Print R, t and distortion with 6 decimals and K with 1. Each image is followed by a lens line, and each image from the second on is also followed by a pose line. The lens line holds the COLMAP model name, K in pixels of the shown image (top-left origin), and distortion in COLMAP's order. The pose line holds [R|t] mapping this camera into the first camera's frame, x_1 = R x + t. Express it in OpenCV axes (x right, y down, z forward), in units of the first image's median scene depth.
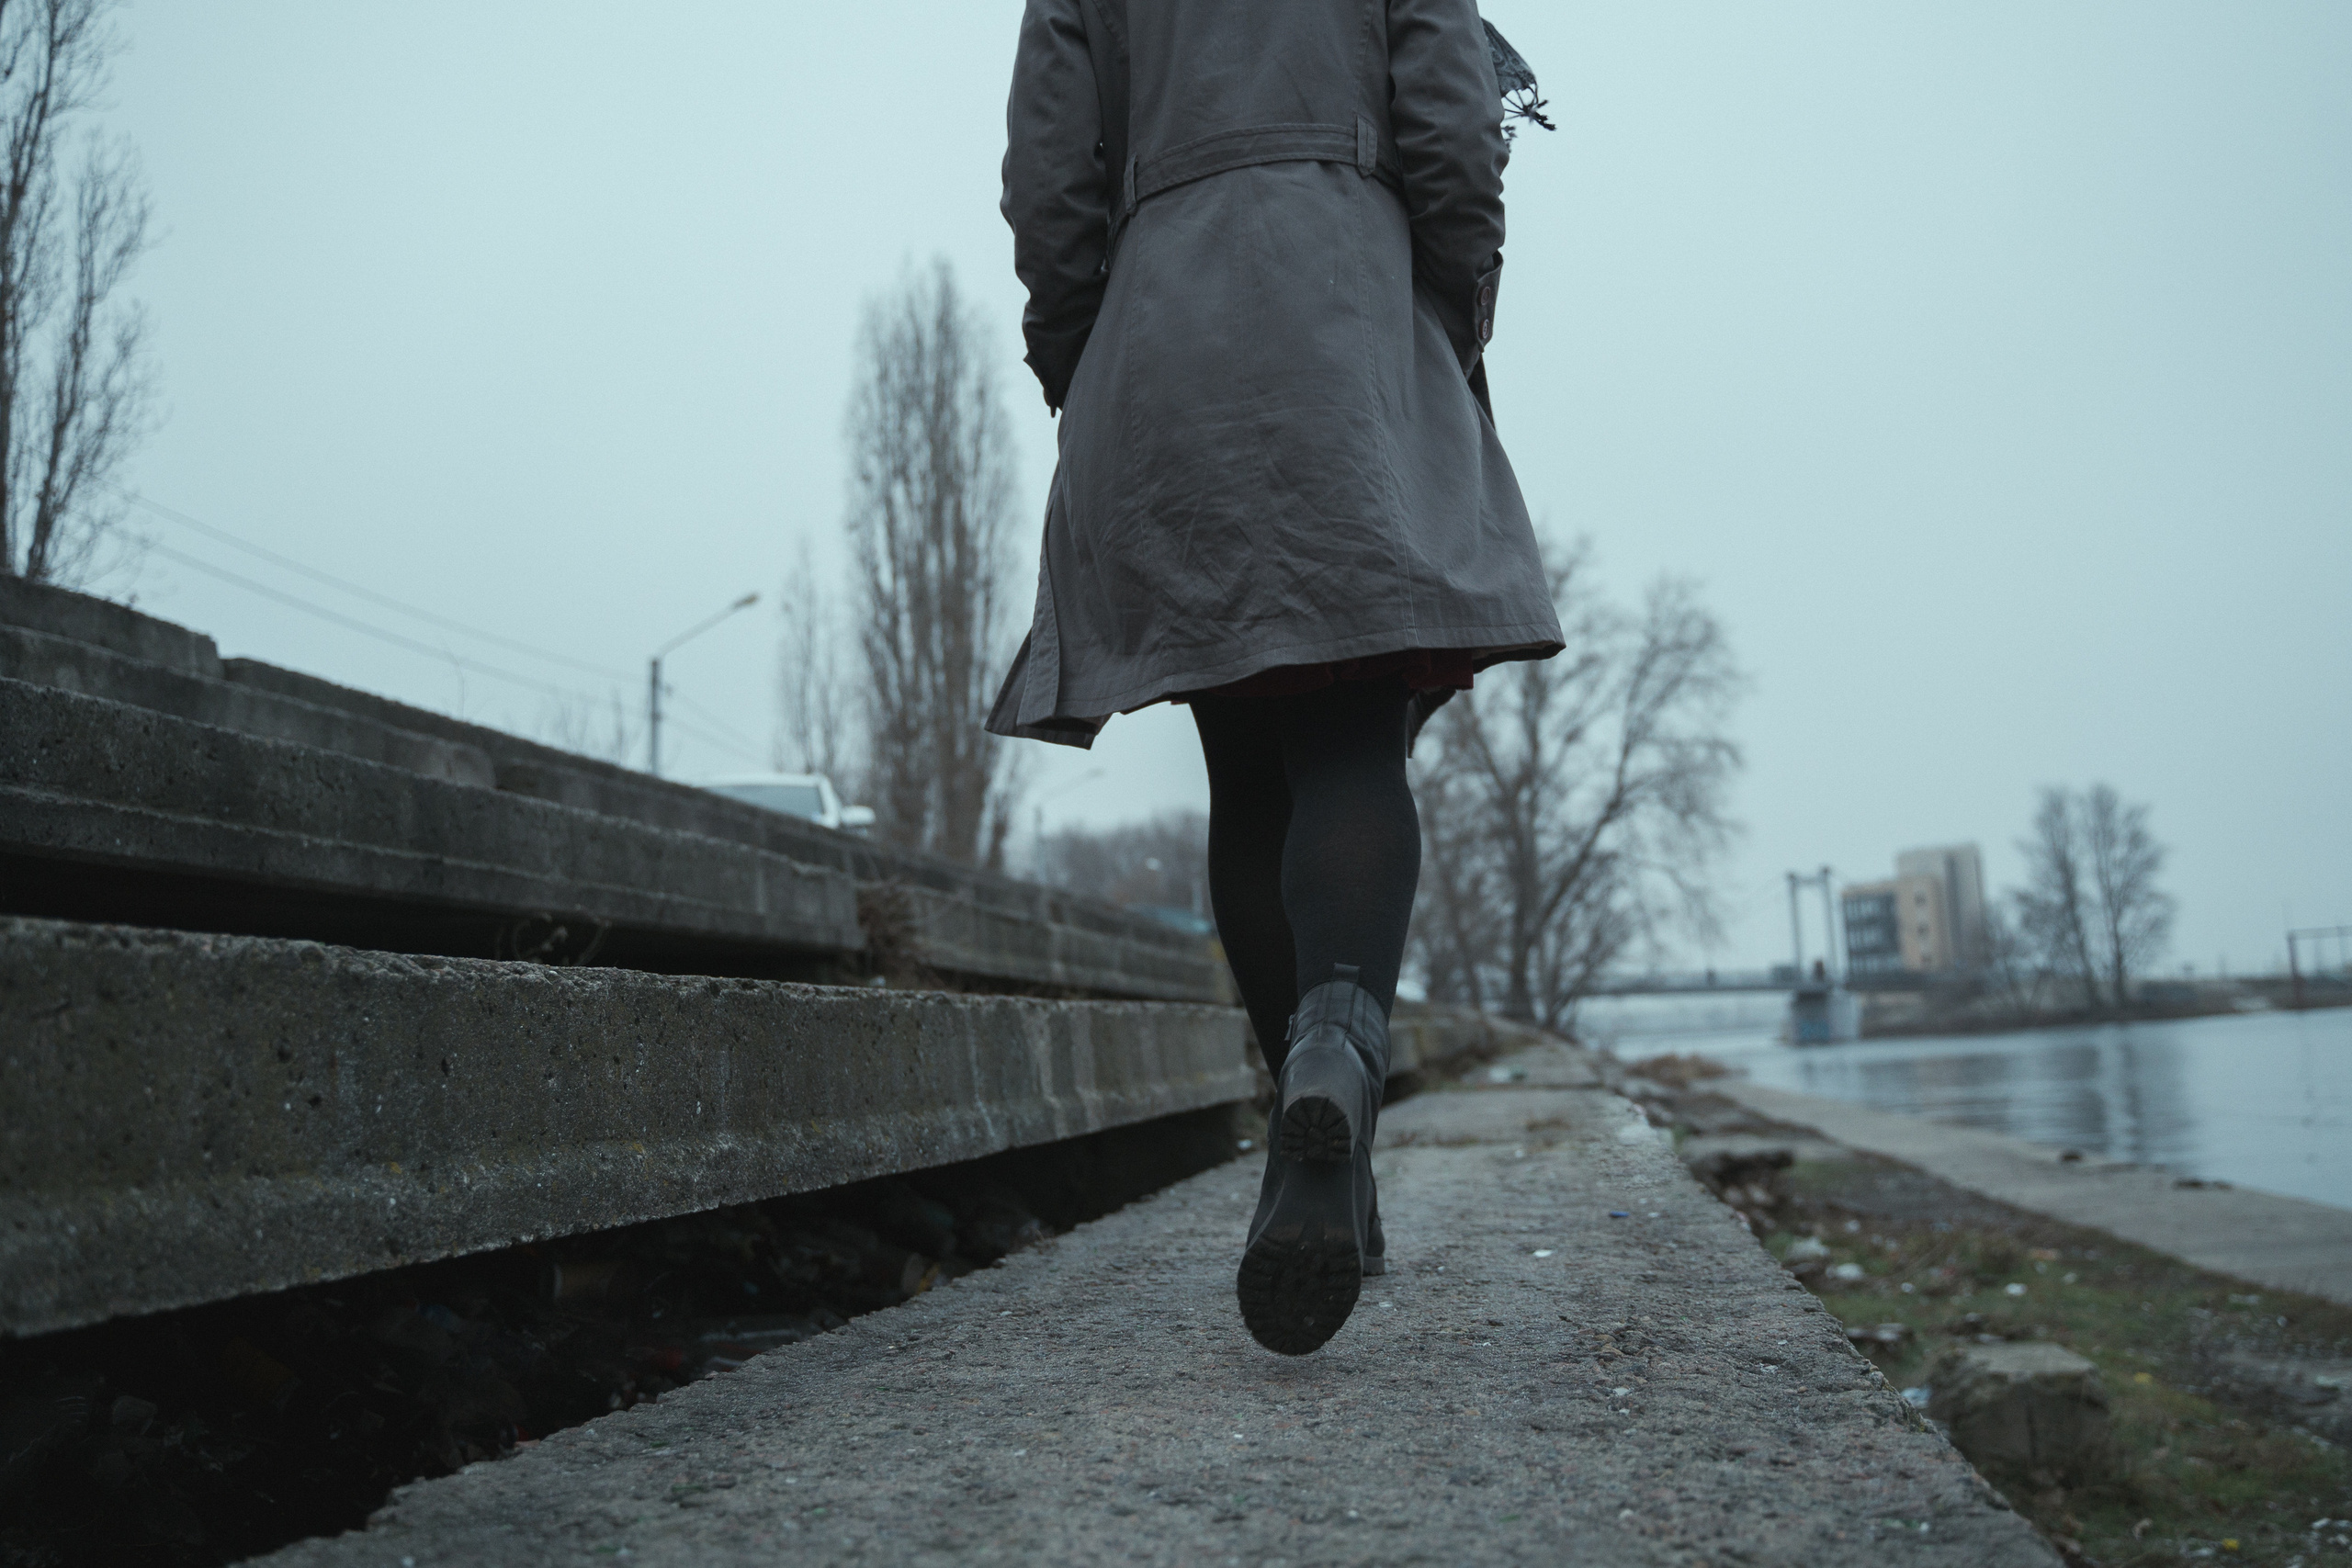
lens RADIAL K [[1842.4, 0, 1176.0], [0, 1842.4, 784.0], [0, 0, 1]] dist [0.011151, 0.013391]
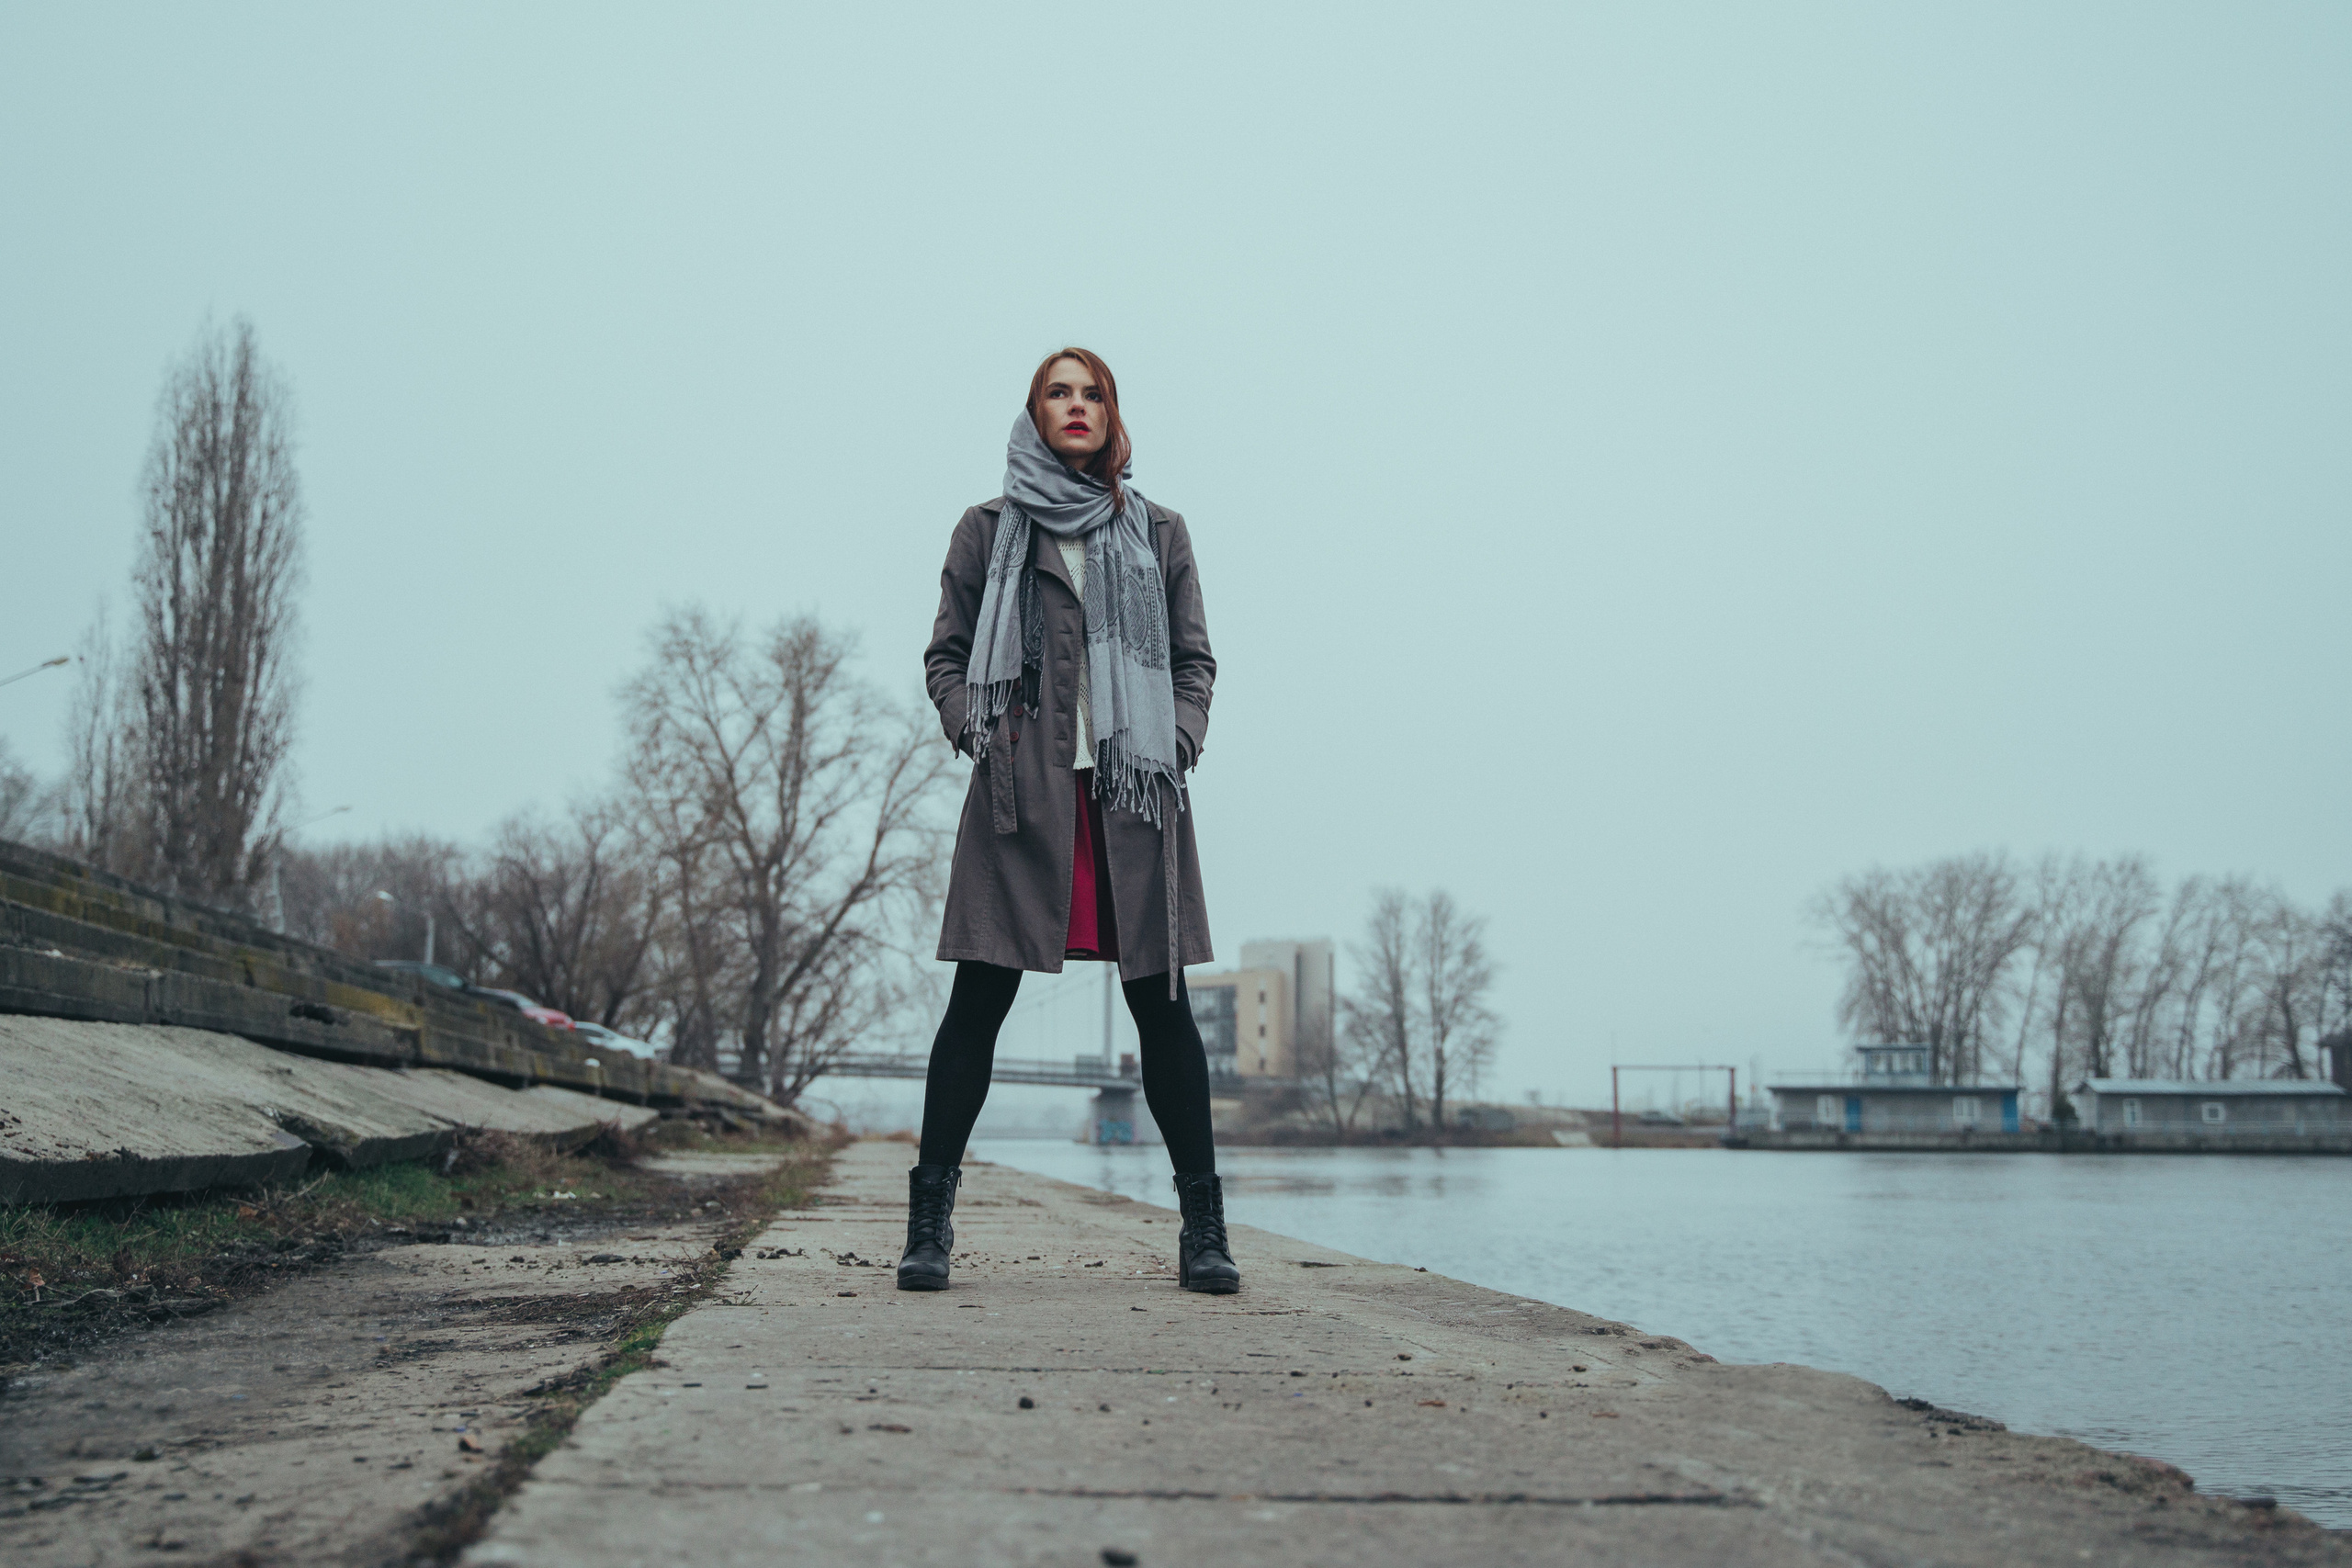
lens RADIAL K [[2653.7, 0, 1175.8], [0, 2653.7, 892.8], [0, 0, 1]] dist [0.131492, 0.020740]
pose [[0.950889, 0.101926, 0.292269, -0.029509], [-0.116291, 0.992695, 0.032156, -0.051983], [-0.286856, -0.064565, 0.955795, -0.462158]]
